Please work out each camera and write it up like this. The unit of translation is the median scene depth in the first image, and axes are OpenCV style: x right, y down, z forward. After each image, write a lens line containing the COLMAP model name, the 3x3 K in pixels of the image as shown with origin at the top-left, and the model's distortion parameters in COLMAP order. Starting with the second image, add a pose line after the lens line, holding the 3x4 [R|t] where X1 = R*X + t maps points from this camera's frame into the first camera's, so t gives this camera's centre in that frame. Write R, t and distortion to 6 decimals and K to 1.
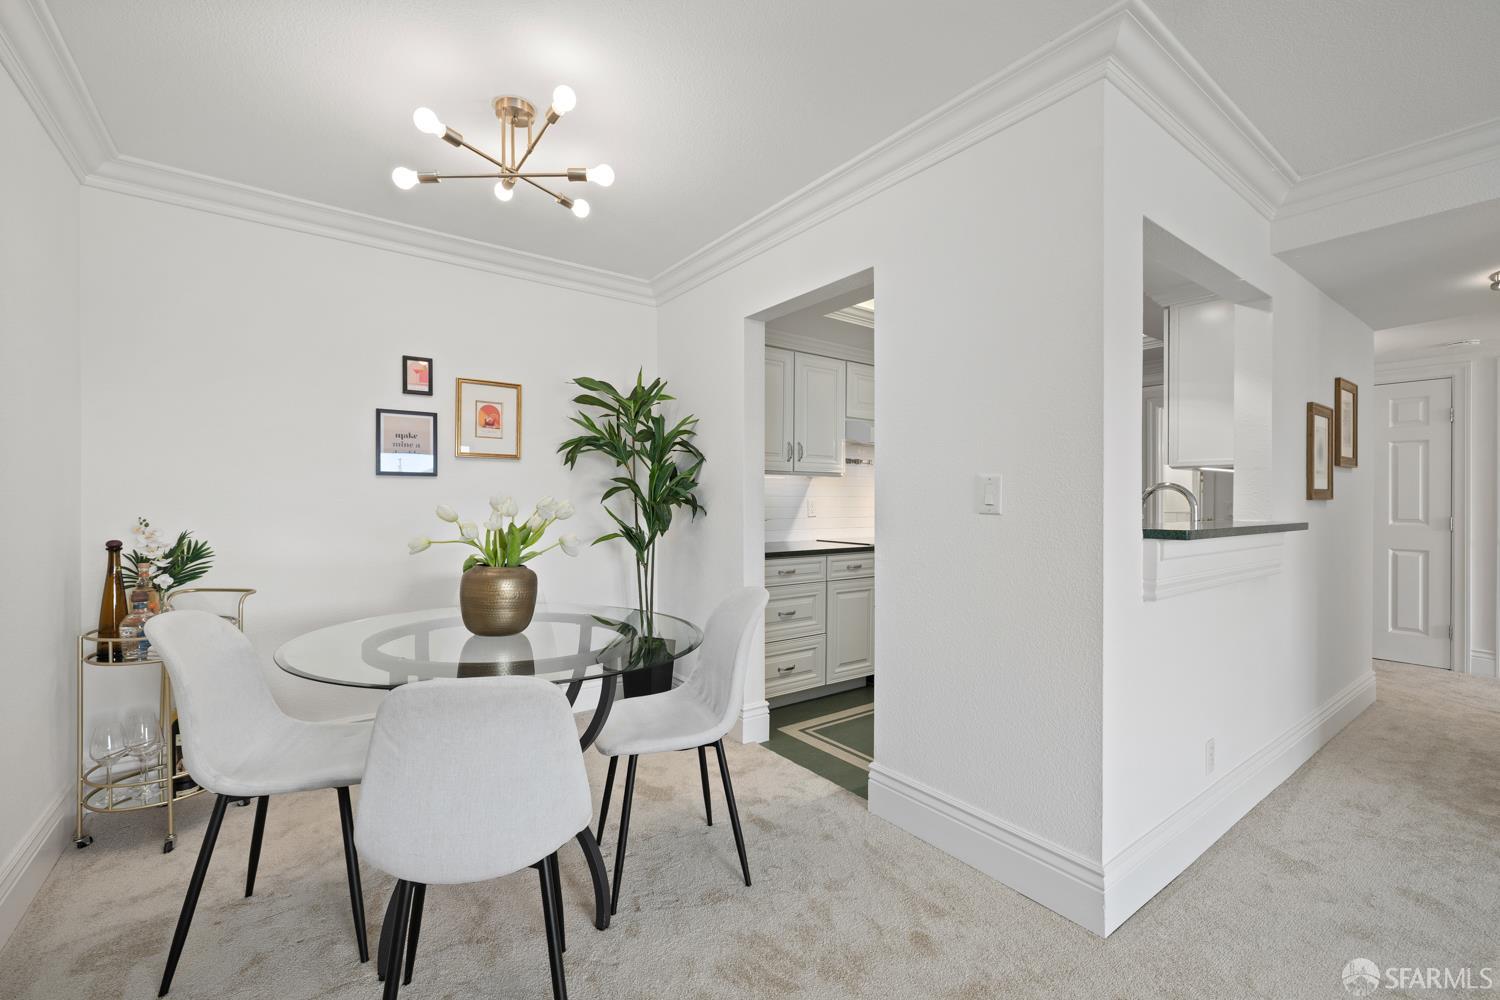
lens RADIAL K [[625.6, 0, 750.7], [0, 625.6, 496.1], [0, 0, 1]] dist [0.001715, 0.000130]
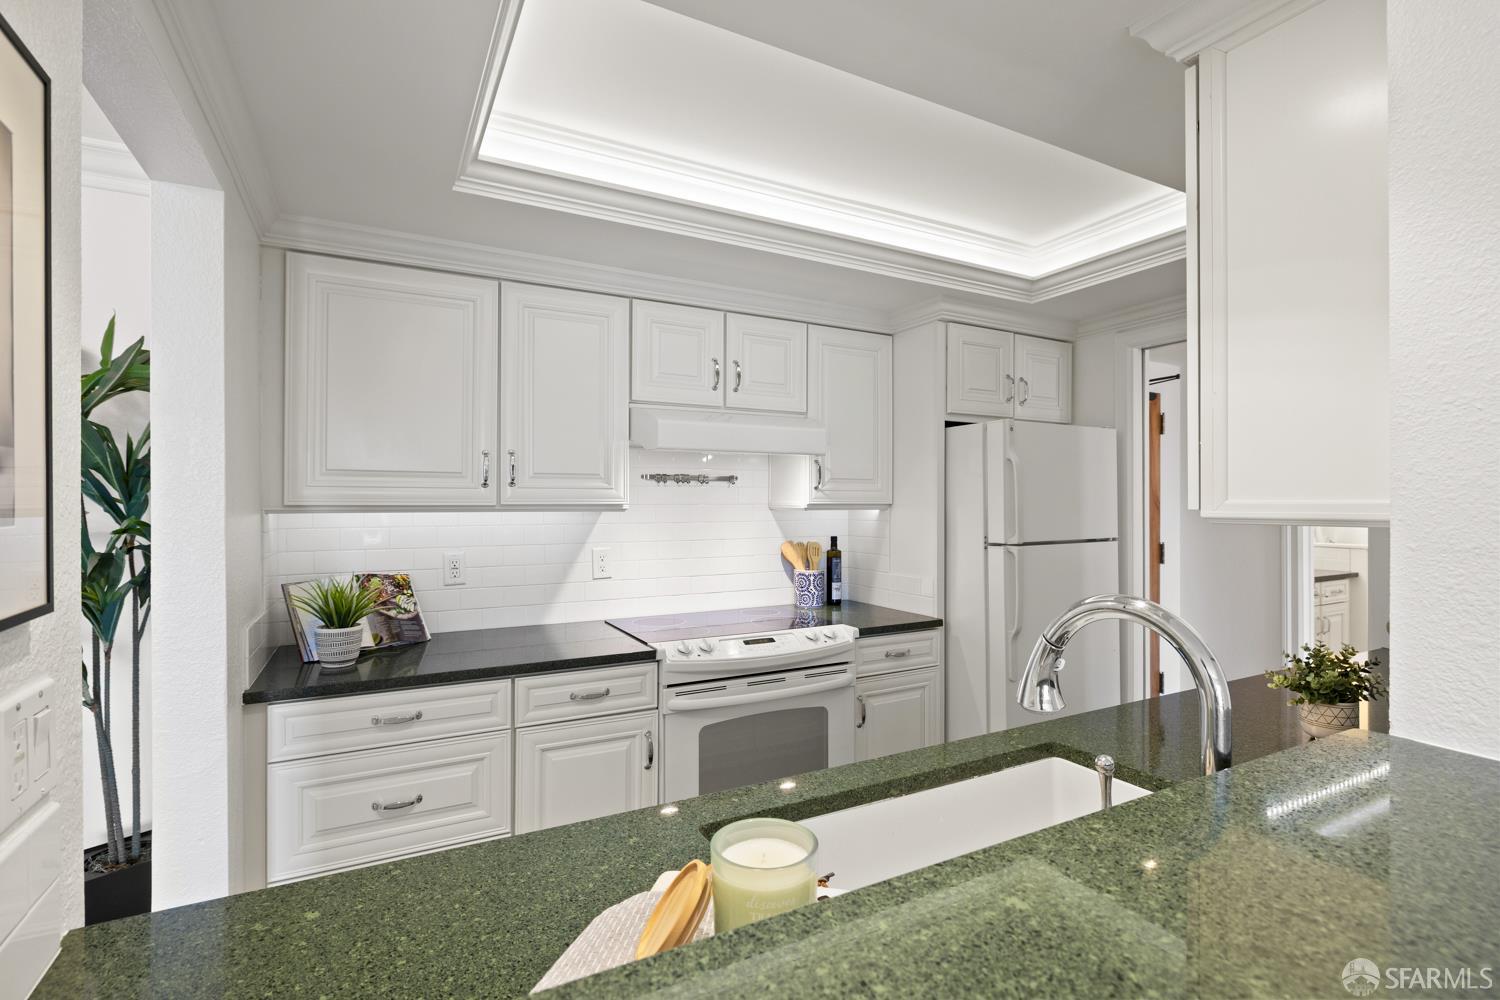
lens RADIAL K [[708.9, 0, 750.0], [0, 708.9, 500.0], [0, 0, 1]] dist [0.000018, 0.000005]
pose [[0.989299, -0.004065, -0.145844, 0.390505], [0.003408, 0.999983, -0.004752, -0.042928], [0.145861, 0.004204, 0.989296, 0.466704]]
